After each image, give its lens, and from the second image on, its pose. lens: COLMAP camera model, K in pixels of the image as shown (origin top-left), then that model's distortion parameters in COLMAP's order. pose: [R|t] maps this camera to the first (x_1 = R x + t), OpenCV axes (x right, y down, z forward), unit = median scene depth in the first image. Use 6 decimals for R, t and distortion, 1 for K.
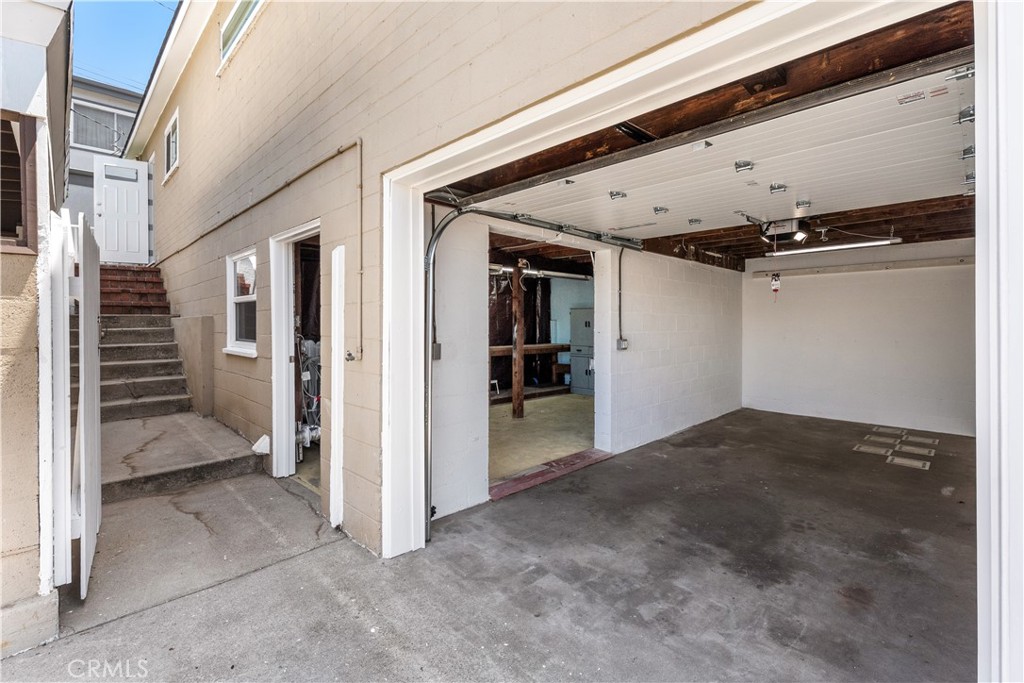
lens RADIAL K [[474.3, 0, 501.6], [0, 474.3, 319.6], [0, 0, 1]] dist [0.001749, -0.000028]
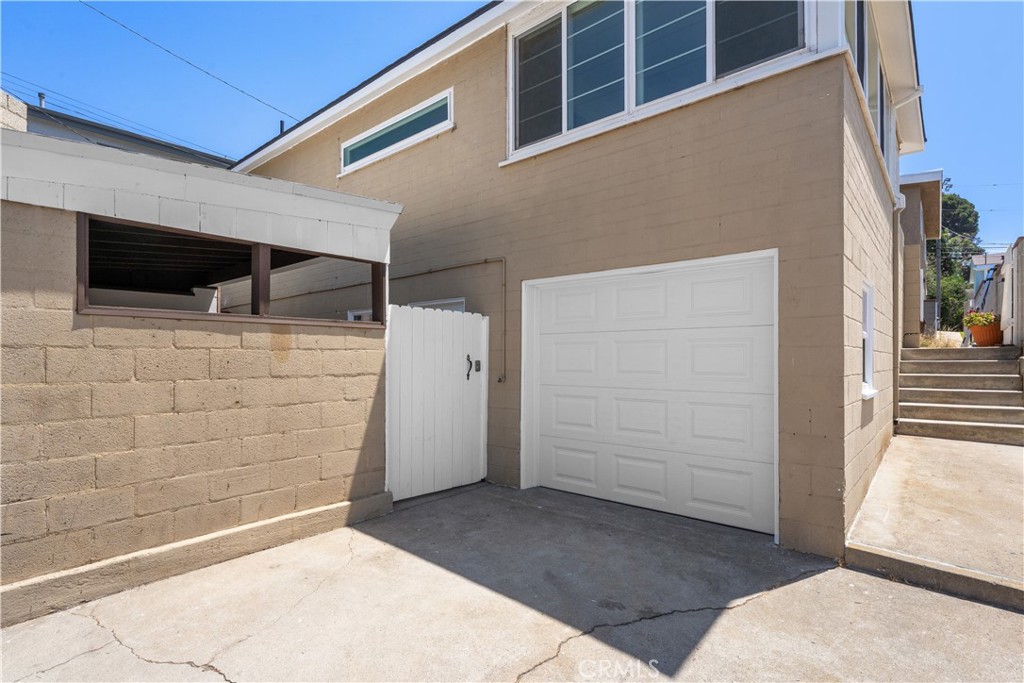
lens RADIAL K [[501.9, 0, 513.7], [0, 501.9, 350.8], [0, 0, 1]] dist [-0.000860, -0.000013]
pose [[0.996017, 0.008137, 0.088787, -0.455159], [-0.007535, 0.999946, -0.007108, -0.020640], [-0.088840, 0.006410, 0.996025, -0.942744]]
